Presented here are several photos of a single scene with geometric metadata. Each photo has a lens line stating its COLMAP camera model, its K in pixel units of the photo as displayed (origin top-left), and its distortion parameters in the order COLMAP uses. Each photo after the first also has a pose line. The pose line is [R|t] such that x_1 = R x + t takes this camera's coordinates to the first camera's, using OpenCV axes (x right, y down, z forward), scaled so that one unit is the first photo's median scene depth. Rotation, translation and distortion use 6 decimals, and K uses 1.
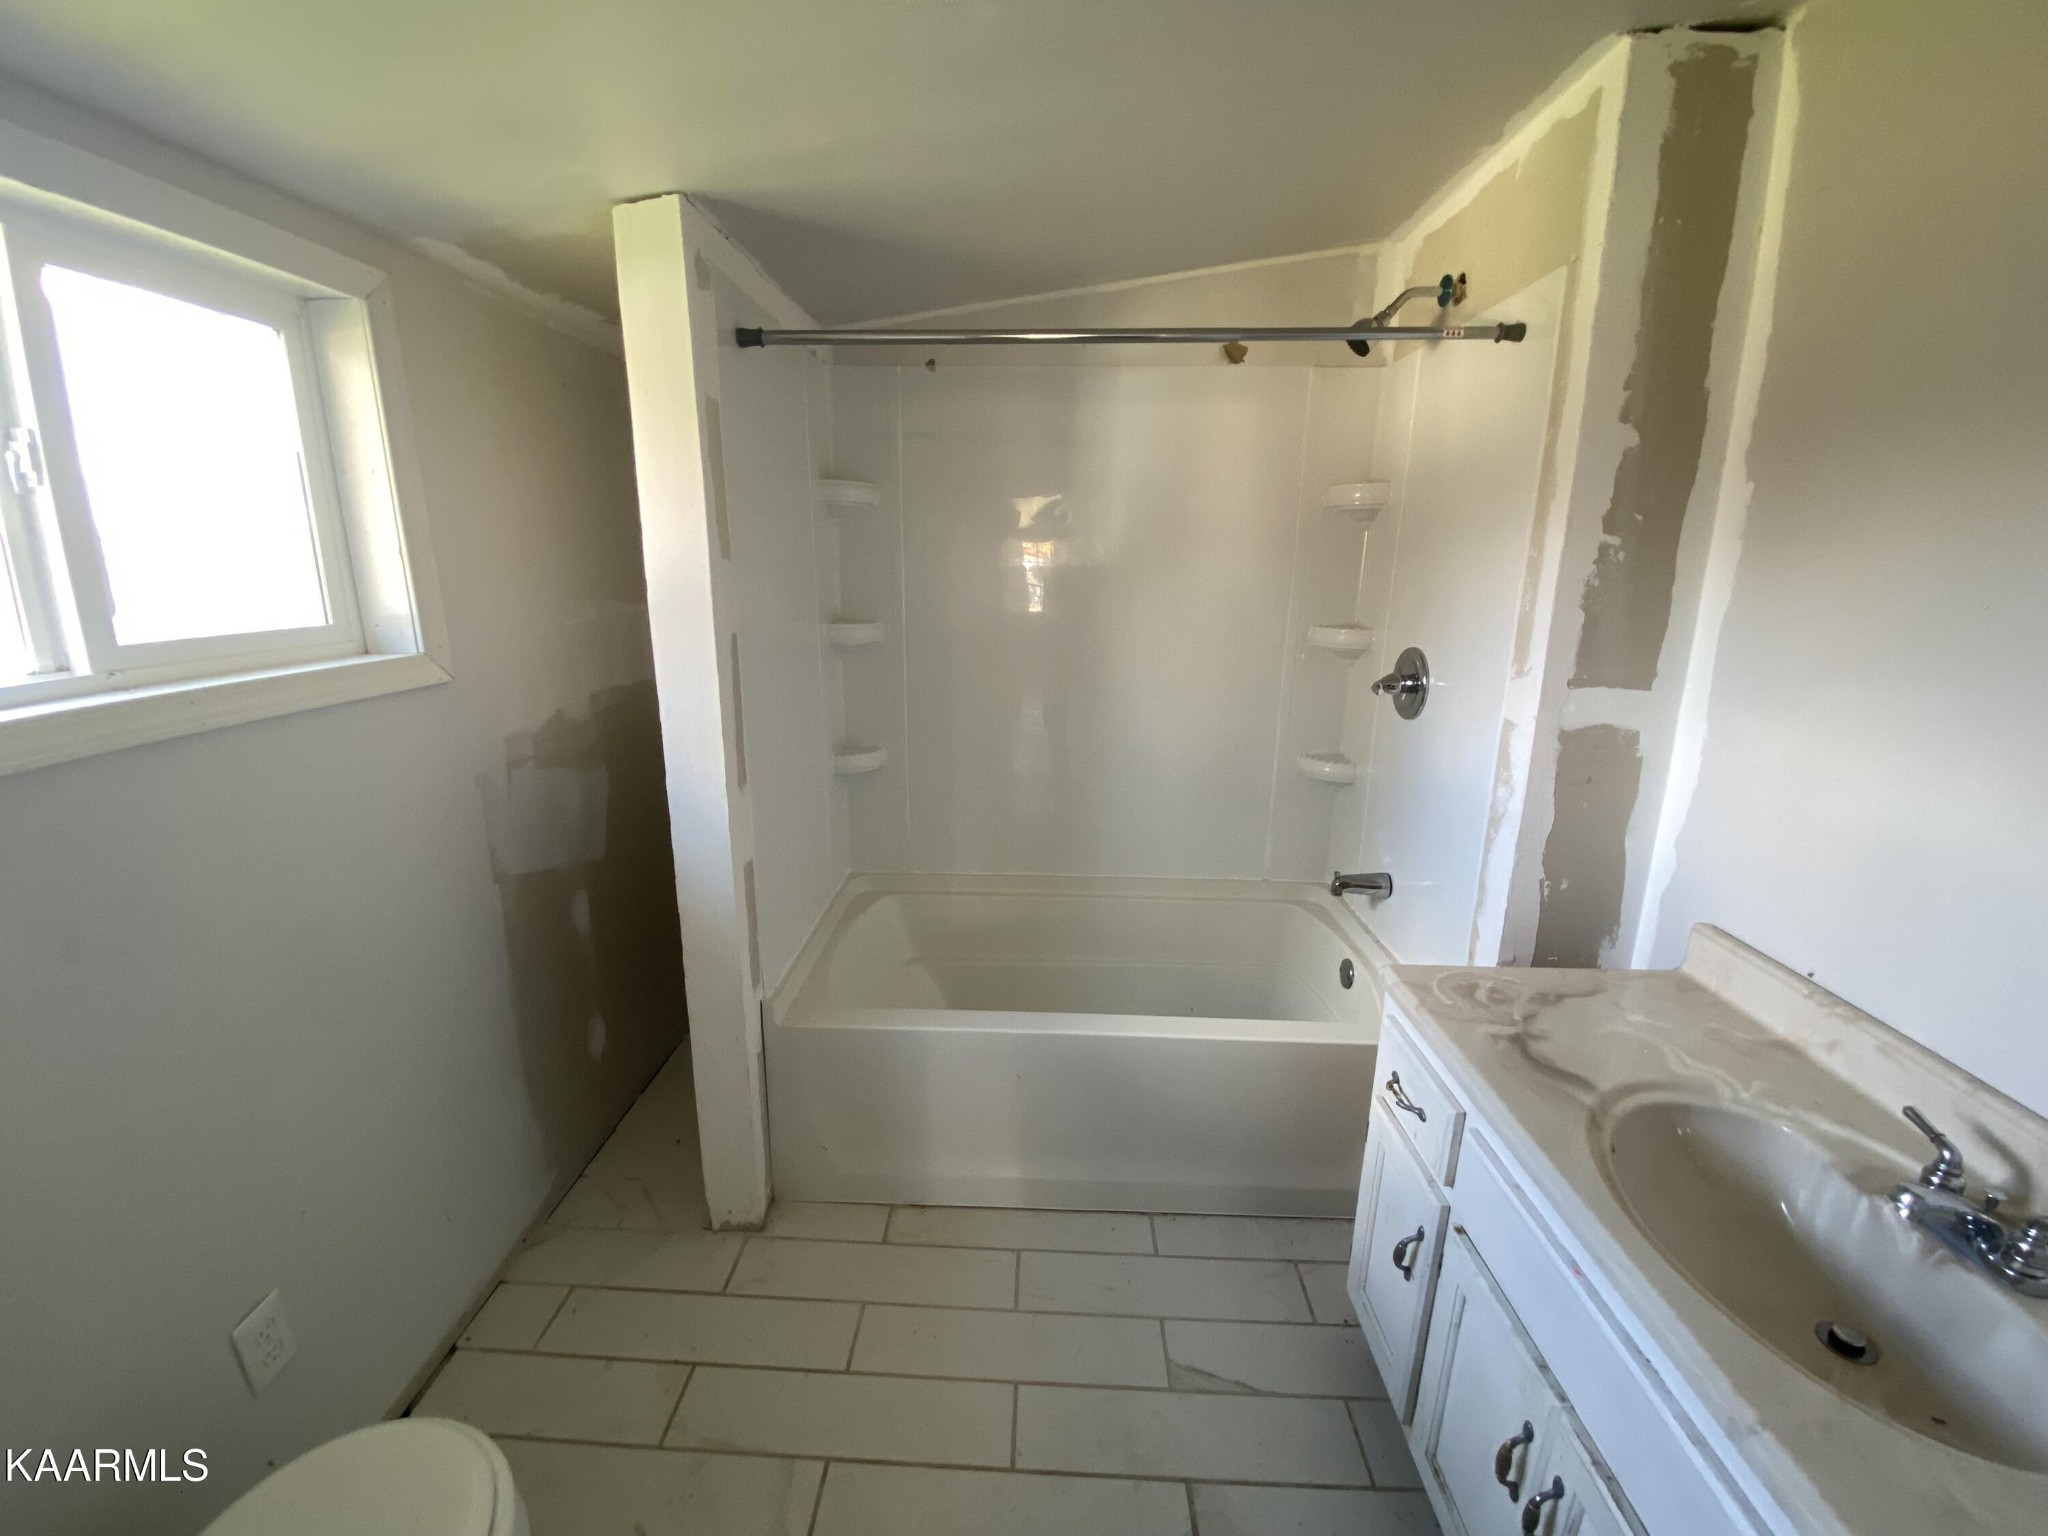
lens RADIAL K [[827.5, 0, 1017.0], [0, 827.5, 774.3], [0, 0, 1]] dist [0.025962, -0.023575]
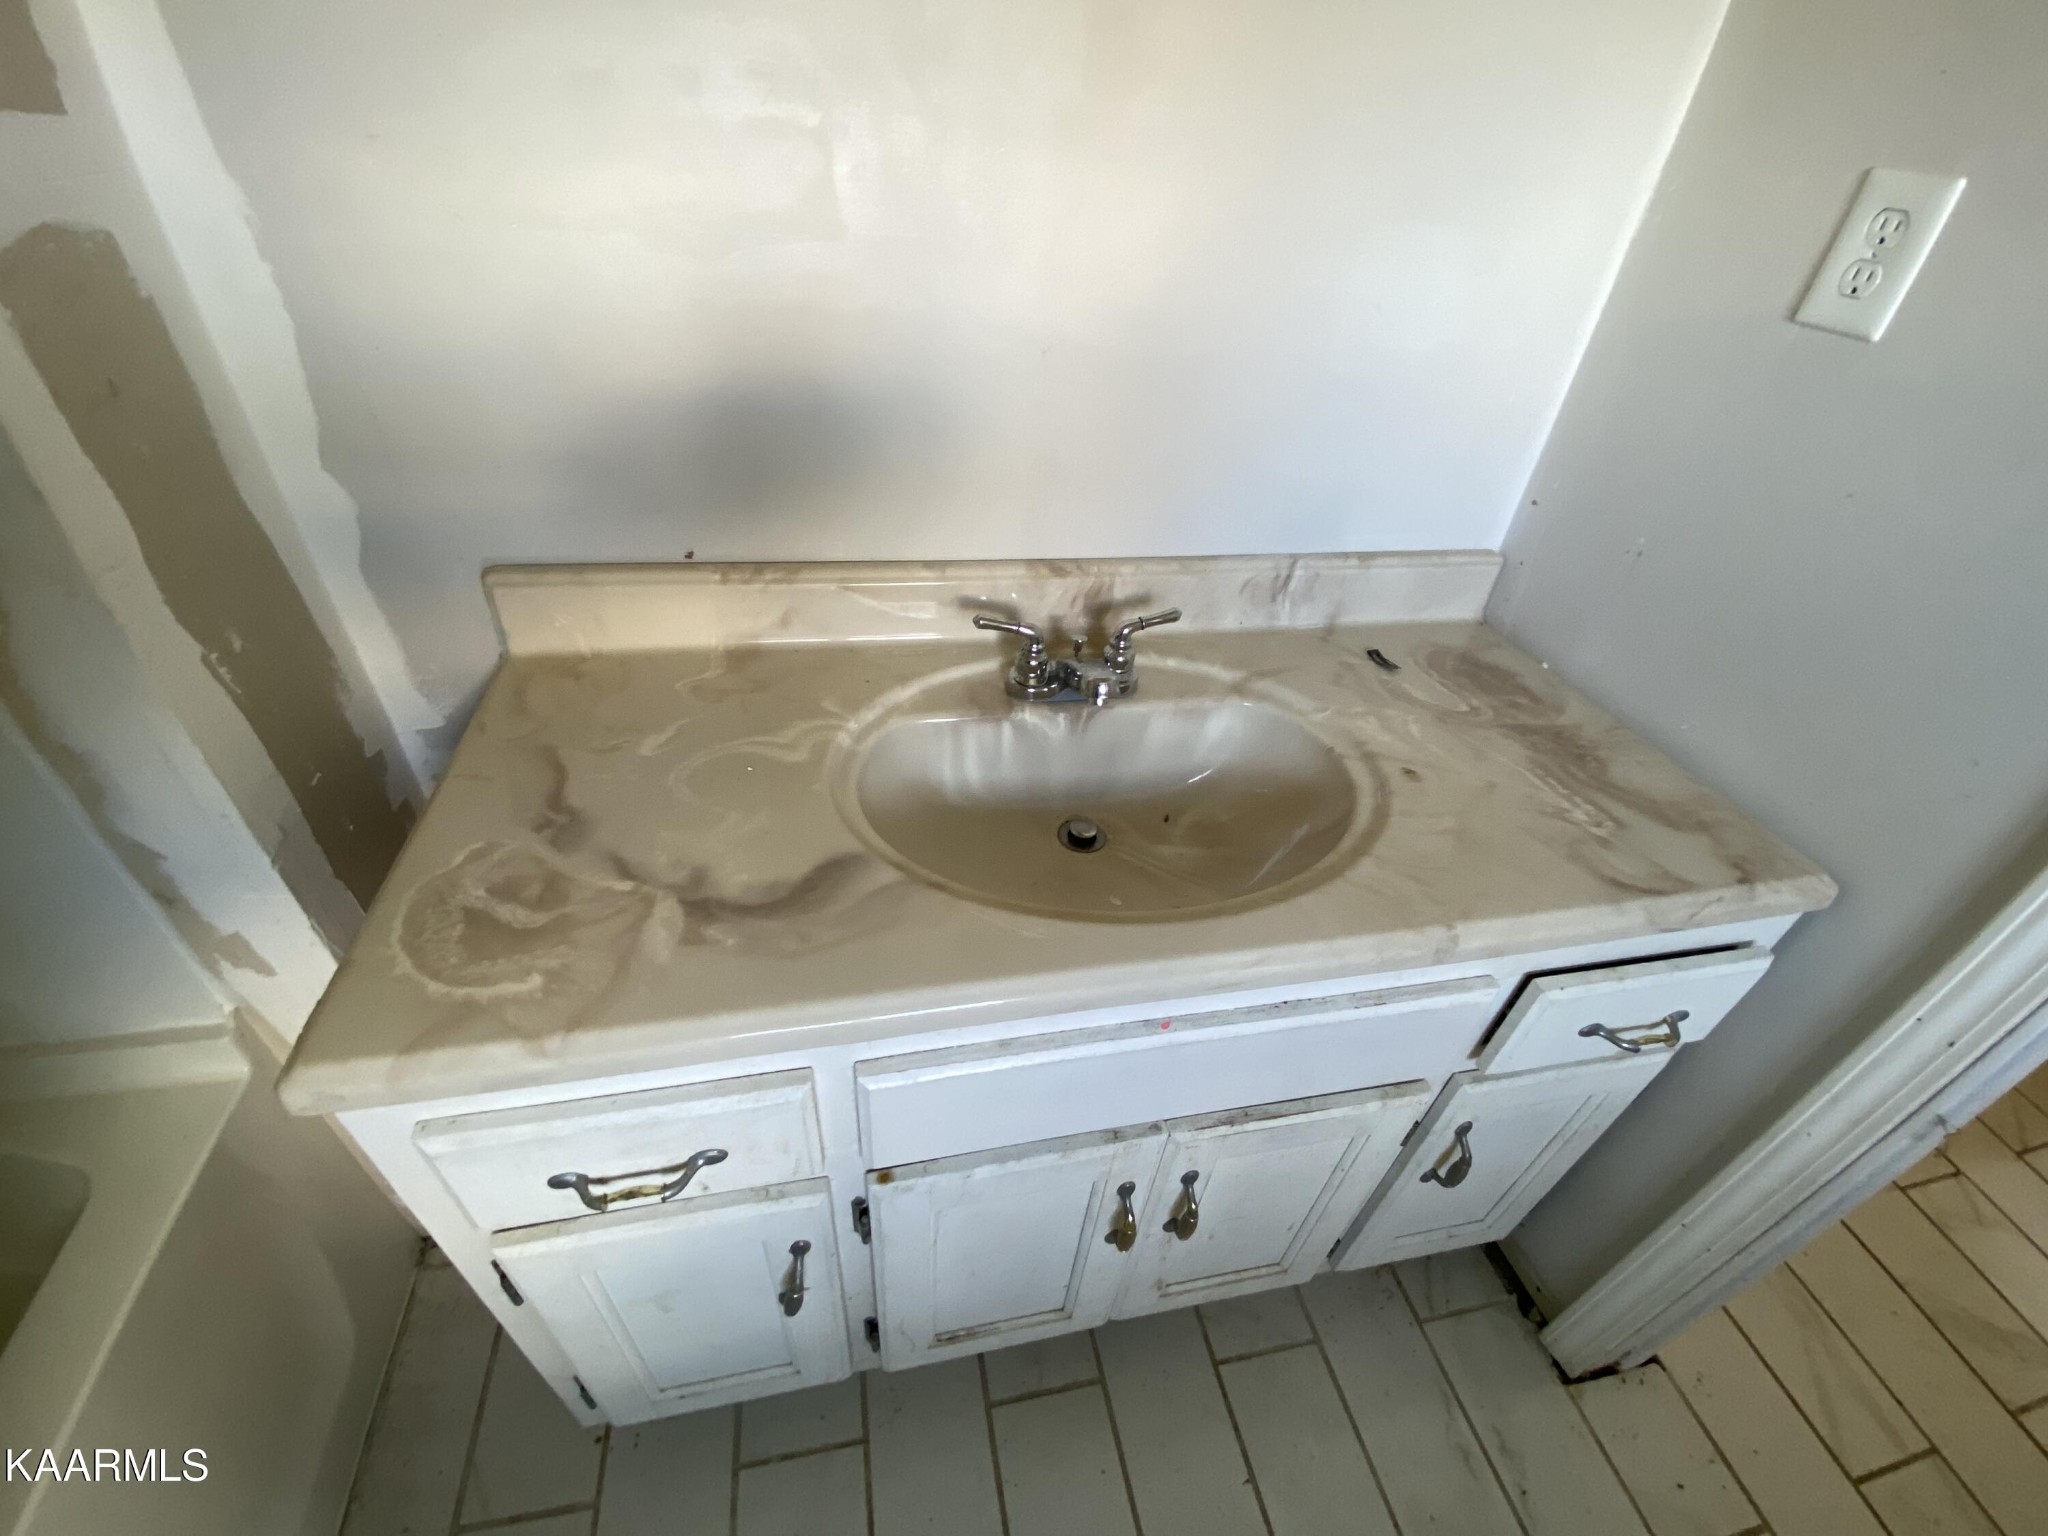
lens RADIAL K [[827.5, 0, 1017.0], [0, 827.5, 774.3], [0, 0, 1]] dist [0.025962, -0.023575]
pose [[-0.238803, -0.608142, 0.757058, 0.233436], [0.179498, 0.738535, 0.649882, -0.041174], [-0.954334, 0.291084, -0.067204, 0.880364]]
